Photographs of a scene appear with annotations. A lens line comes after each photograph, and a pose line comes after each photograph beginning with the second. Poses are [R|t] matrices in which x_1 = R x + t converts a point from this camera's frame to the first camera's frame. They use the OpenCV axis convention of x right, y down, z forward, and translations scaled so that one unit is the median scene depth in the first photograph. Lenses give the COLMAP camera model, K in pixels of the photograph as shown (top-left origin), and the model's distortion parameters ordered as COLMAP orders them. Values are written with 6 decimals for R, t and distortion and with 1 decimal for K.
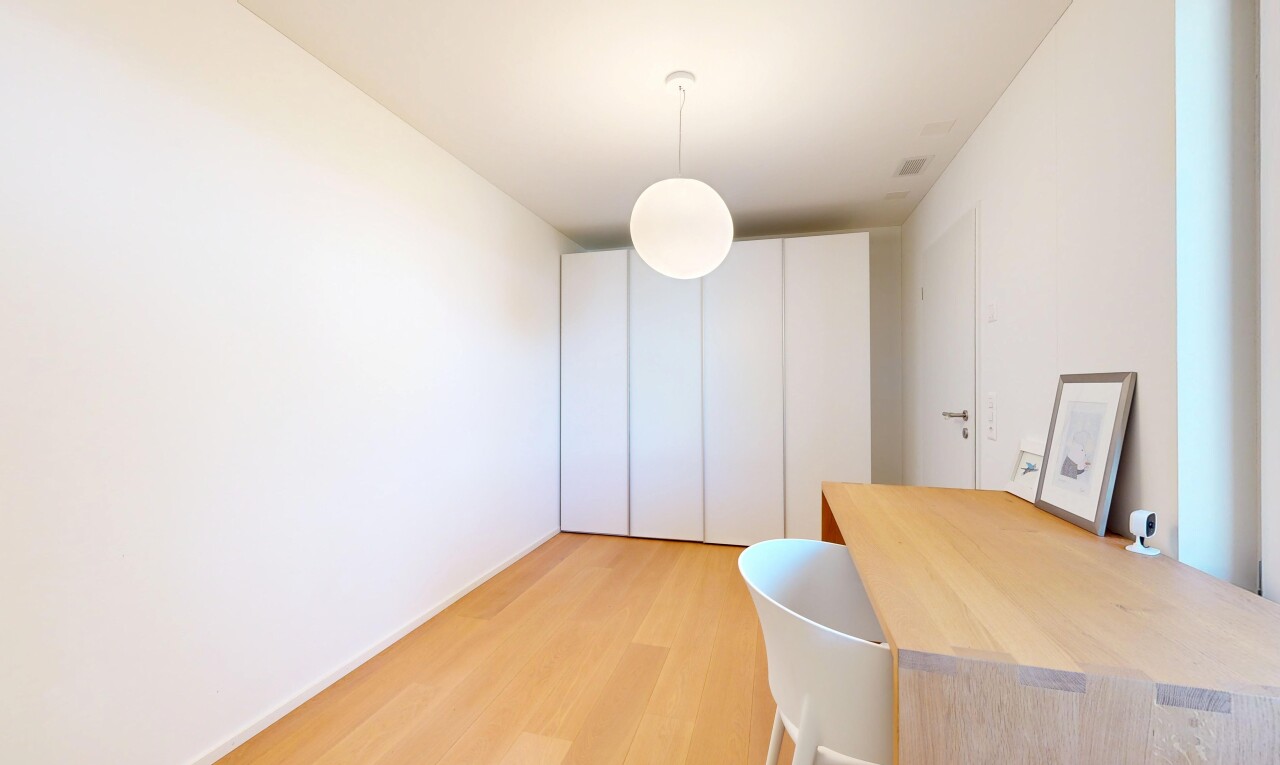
lens RADIAL K [[499.3, 0, 639.2], [0, 499.3, 385.1], [0, 0, 1]] dist [-0.000201, 0.000053]
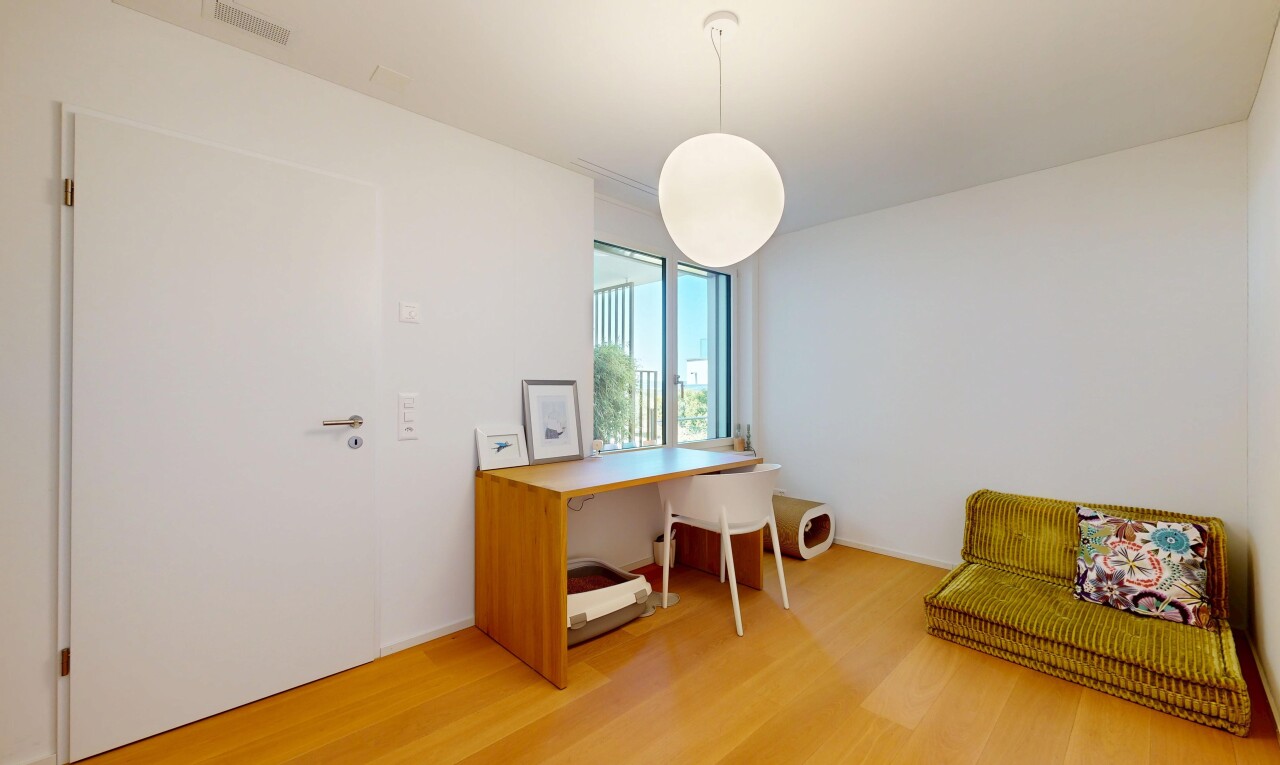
lens RADIAL K [[499.3, 0, 638.5], [0, 499.3, 384.8], [0, 0, 1]] dist [-0.000201, 0.000053]
pose [[-0.856019, 0.003490, 0.516933, -0.284278], [-0.001144, 0.999962, -0.008645, 0.008359], [-0.516943, -0.007992, -0.855982, 2.175834]]
